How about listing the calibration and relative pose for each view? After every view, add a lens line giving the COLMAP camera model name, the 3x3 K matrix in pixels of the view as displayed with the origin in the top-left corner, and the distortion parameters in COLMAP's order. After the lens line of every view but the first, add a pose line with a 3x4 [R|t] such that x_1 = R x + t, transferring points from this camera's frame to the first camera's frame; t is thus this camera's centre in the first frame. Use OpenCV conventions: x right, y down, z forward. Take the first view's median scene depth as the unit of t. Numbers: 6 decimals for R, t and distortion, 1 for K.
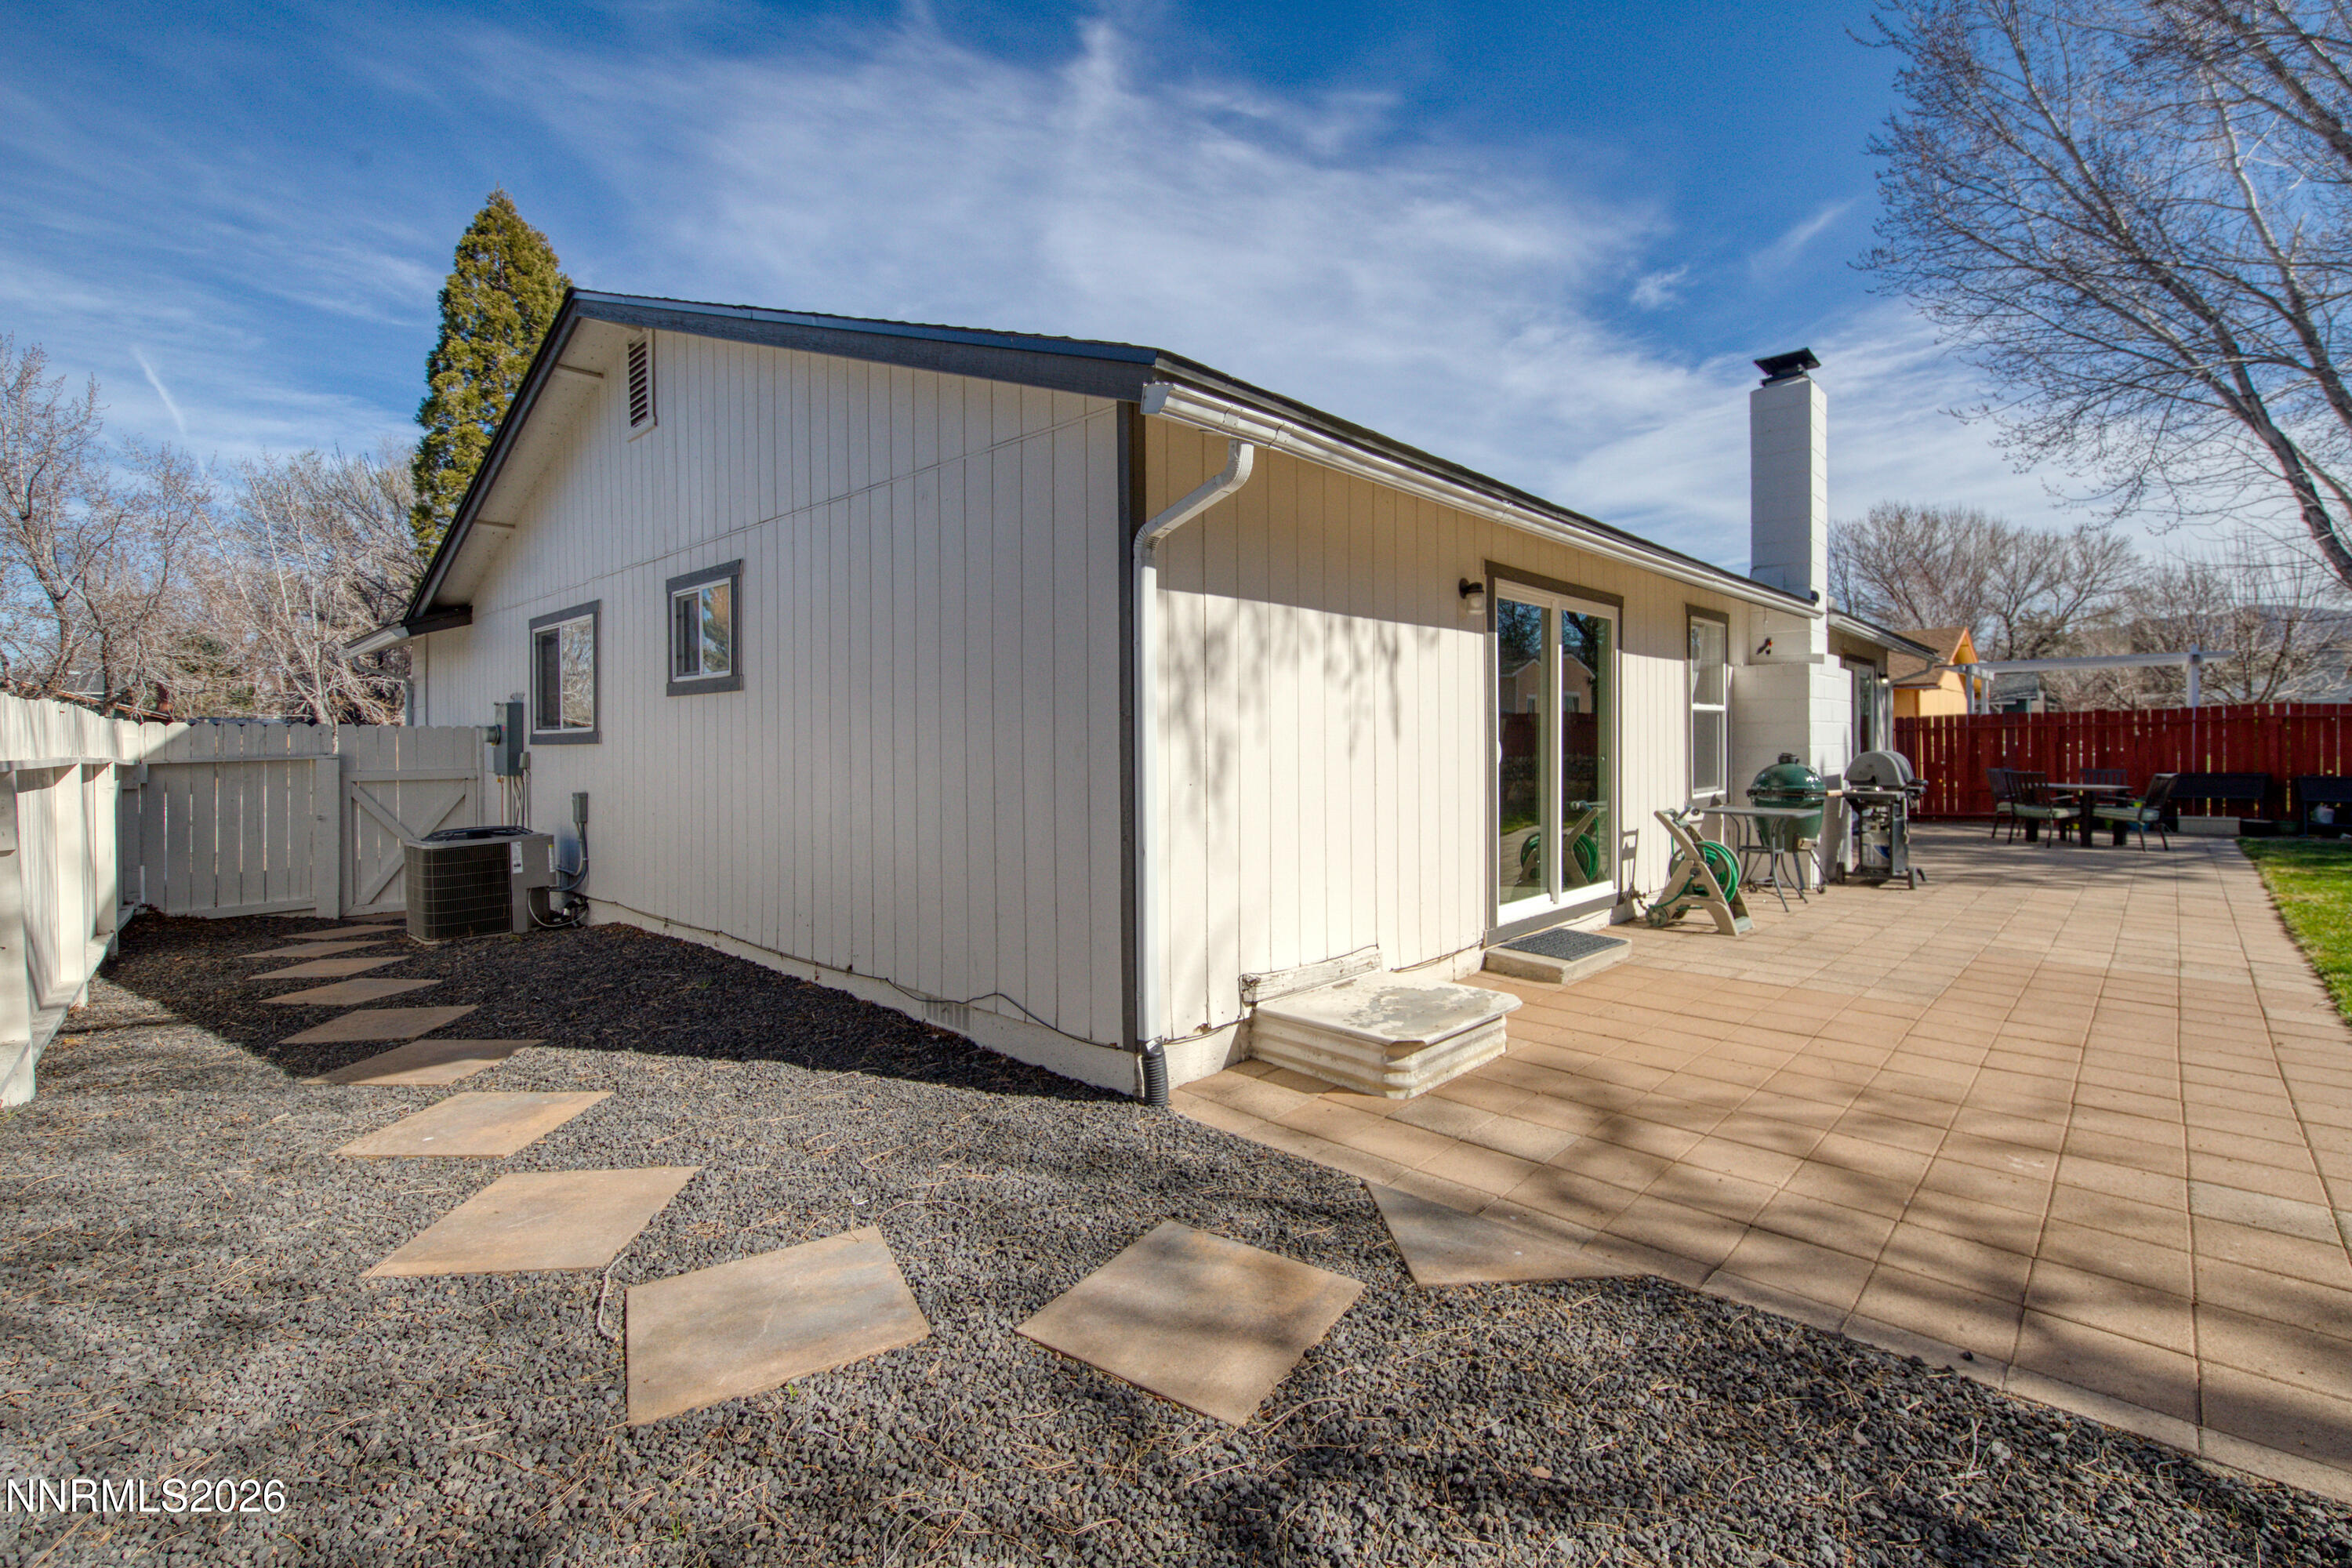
lens RADIAL K [[1032.3, 0, 1199.6], [0, 1032.3, 661.0], [0, 0, 1]] dist [0.002501, 0.000342]
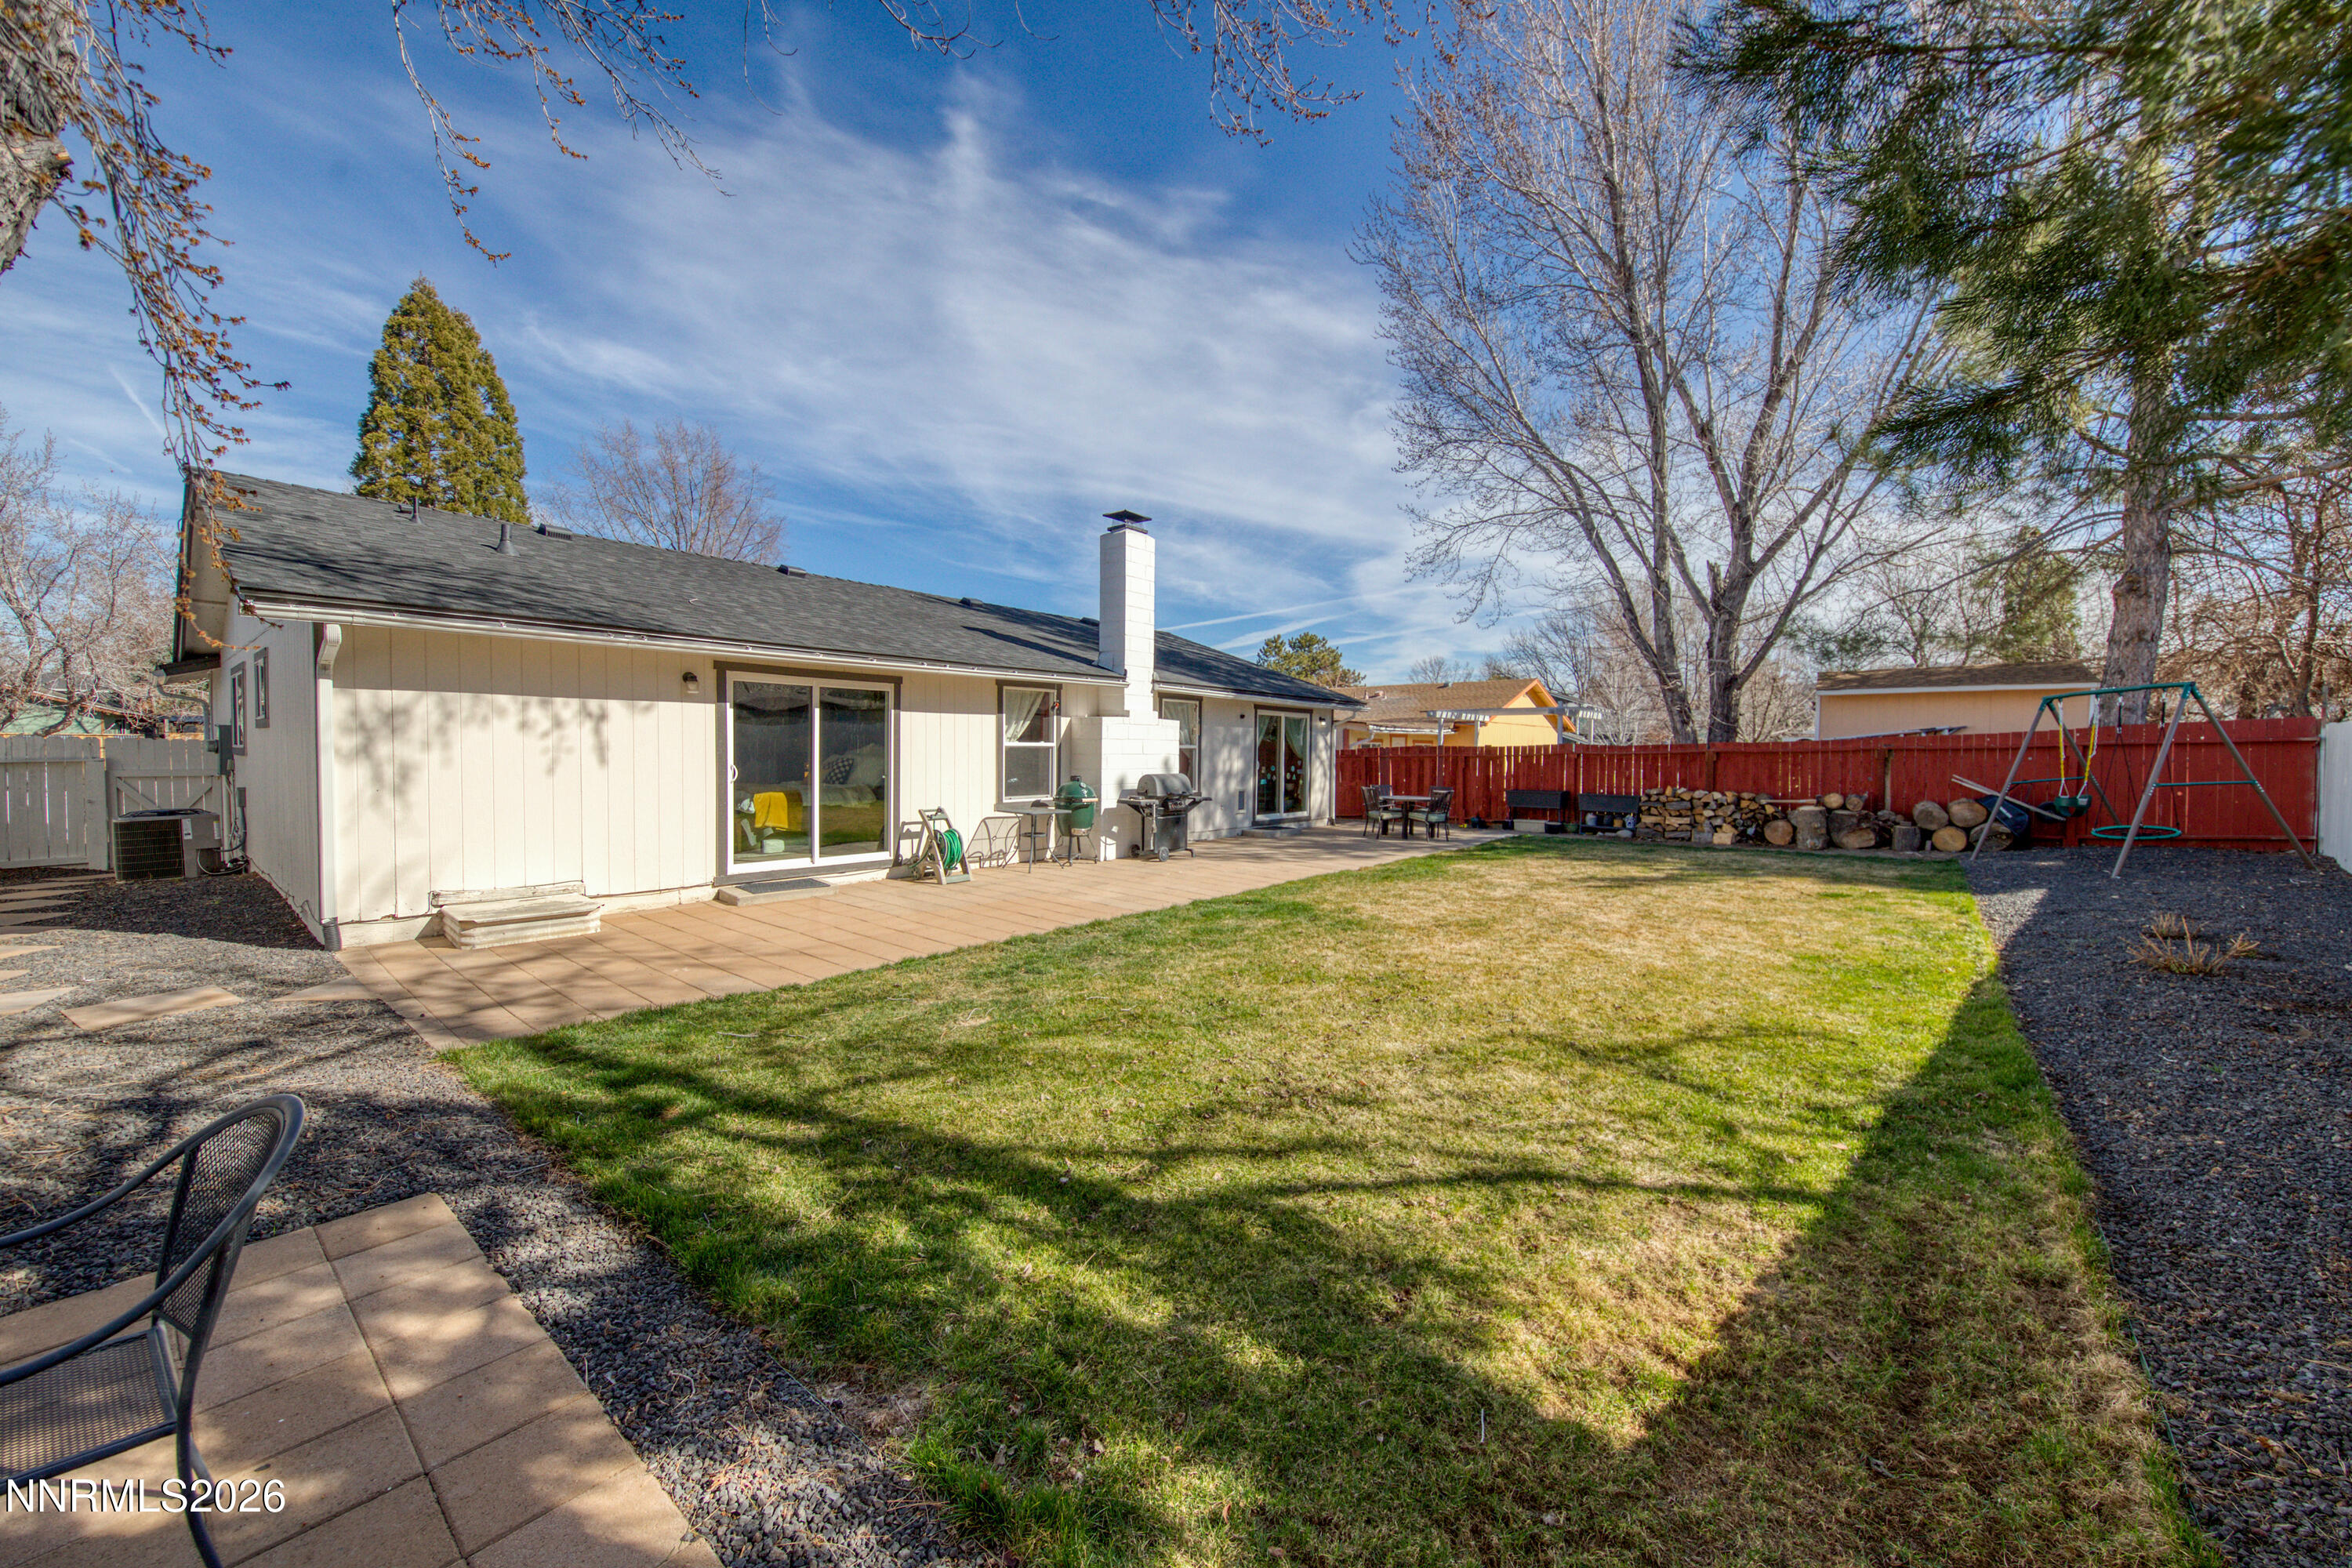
lens RADIAL K [[906.1, 0, 1213.3], [0, 906.1, 779.4], [0, 0, 1]] dist [0.008628, -0.000165]
pose [[0.998661, 0.014692, 0.049612, 0.565620], [-0.019982, 0.993963, 0.107878, -0.044113], [-0.047727, -0.108725, 0.992926, -0.297981]]
